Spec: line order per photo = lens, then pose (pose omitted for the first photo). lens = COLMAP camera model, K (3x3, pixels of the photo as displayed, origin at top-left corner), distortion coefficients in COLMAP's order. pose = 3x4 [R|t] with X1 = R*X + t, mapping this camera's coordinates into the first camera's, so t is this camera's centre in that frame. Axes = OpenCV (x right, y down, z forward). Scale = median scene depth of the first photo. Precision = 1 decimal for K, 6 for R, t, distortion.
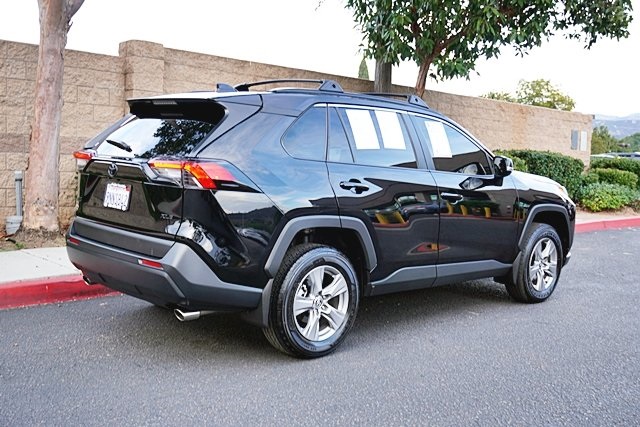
lens RADIAL K [[729.1, 0, 322.6], [0, 729.1, 213.0], [0, 0, 1]] dist [0.021216, 0.000000]
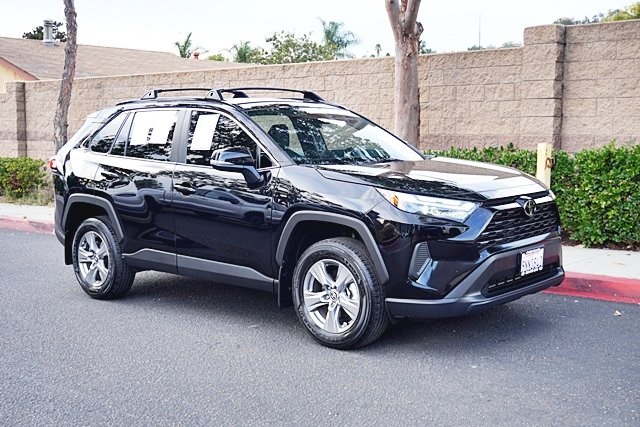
lens RADIAL K [[836.7, 0, 315.7], [0, 836.7, 209.3], [0, 0, 1]] dist [0.057765, 0.000000]
pose [[0.060907, 0.056713, -0.996531, 1.223585], [-0.071455, 0.996071, 0.052319, -0.062303], [0.995583, 0.068021, 0.064720, 1.008578]]
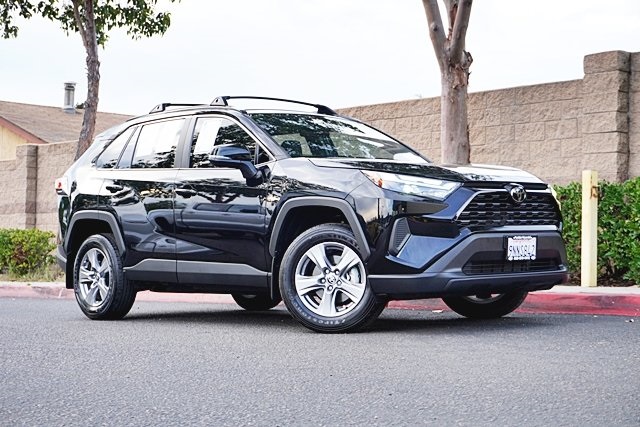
lens RADIAL K [[1140.7, 0, 325.5], [0, 1140.7, 216.4], [0, 0, 1]] dist [0.117029, 0.000000]
pose [[-0.024922, -0.072499, -0.997057, 1.571358], [-0.084676, 0.993936, -0.070156, 0.096396], [0.996097, 0.082679, -0.030910, 1.131316]]
